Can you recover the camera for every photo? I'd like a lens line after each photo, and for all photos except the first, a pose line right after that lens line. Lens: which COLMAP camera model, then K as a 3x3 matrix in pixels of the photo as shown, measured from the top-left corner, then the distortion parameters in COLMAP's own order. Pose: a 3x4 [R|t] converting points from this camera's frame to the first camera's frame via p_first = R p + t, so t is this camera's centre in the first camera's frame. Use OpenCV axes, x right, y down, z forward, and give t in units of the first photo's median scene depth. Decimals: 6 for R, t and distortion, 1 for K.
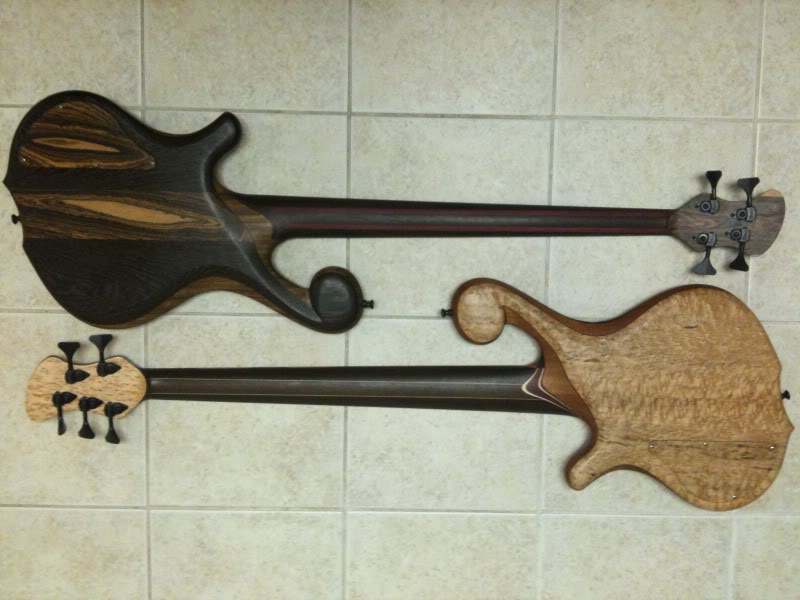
lens RADIAL K [[818.0, 0, 401.5], [0, 818.0, 285.6], [0, 0, 1]] dist [0.066639, -0.195199]
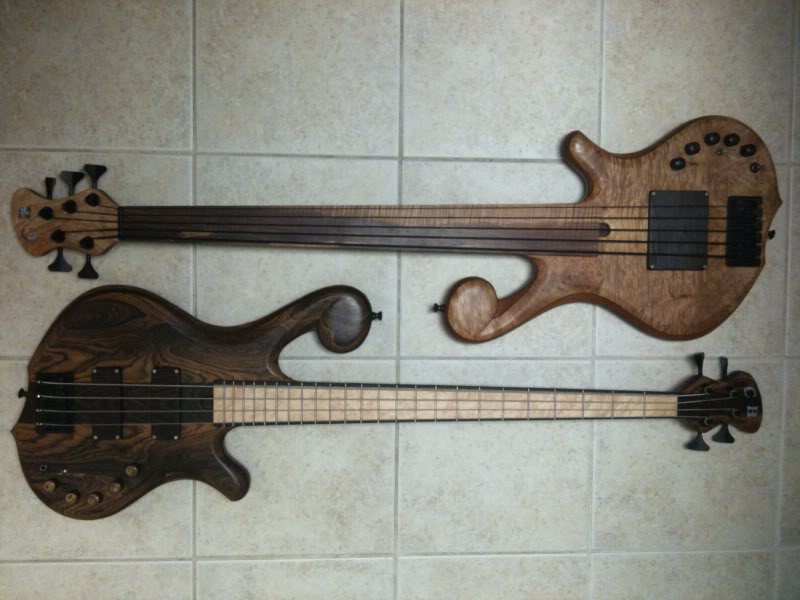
lens RADIAL K [[818.0, 0, 401.5], [0, 818.0, 285.6], [0, 0, 1]] dist [0.066639, -0.195199]
pose [[0.998091, -0.010207, 0.060914, -0.120027], [0.013217, 0.998701, -0.049217, -0.002150], [-0.060333, 0.049928, 0.996929, -0.002500]]
